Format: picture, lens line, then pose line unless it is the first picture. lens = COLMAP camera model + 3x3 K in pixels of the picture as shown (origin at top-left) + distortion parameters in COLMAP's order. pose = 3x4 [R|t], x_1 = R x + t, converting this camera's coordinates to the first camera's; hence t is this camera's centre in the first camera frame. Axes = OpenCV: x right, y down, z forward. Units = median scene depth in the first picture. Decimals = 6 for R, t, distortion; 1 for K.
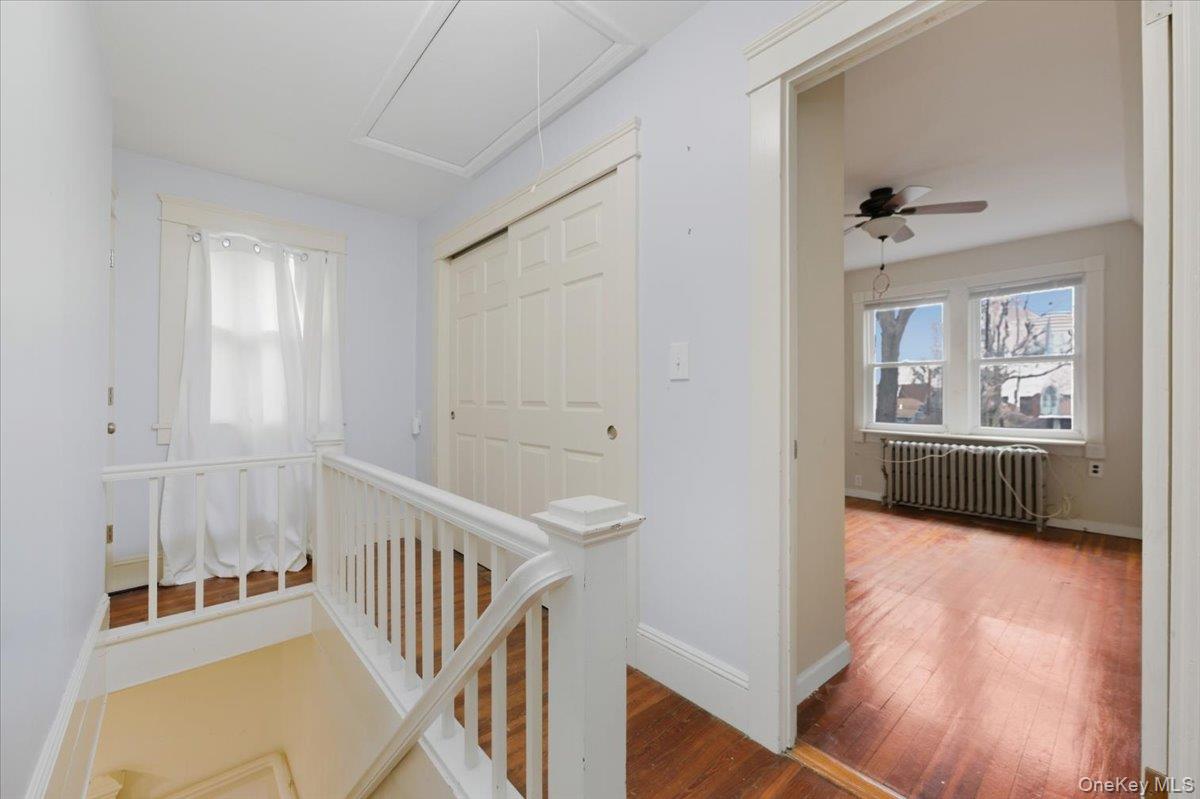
lens RADIAL K [[478.1, 0, 600.0], [0, 478.1, 394.0], [0, 0, 1]] dist [0.000699, 0.000168]
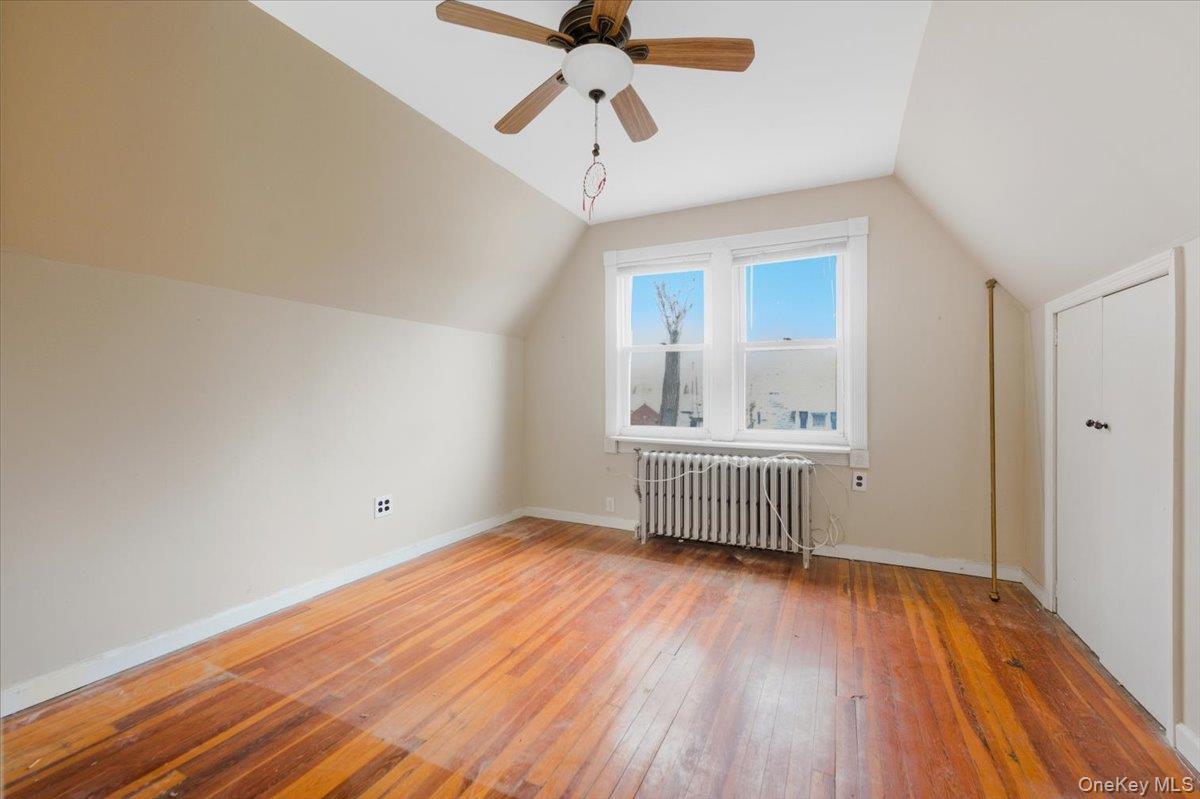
lens RADIAL K [[478.1, 0, 600.3], [0, 478.1, 396.3], [0, 0, 1]] dist [0.000699, 0.000168]
pose [[0.928717, -0.003264, 0.370774, 0.295968], [-0.003138, 0.999856, 0.016660, -0.000358], [-0.370776, -0.016636, 0.928573, 0.374523]]
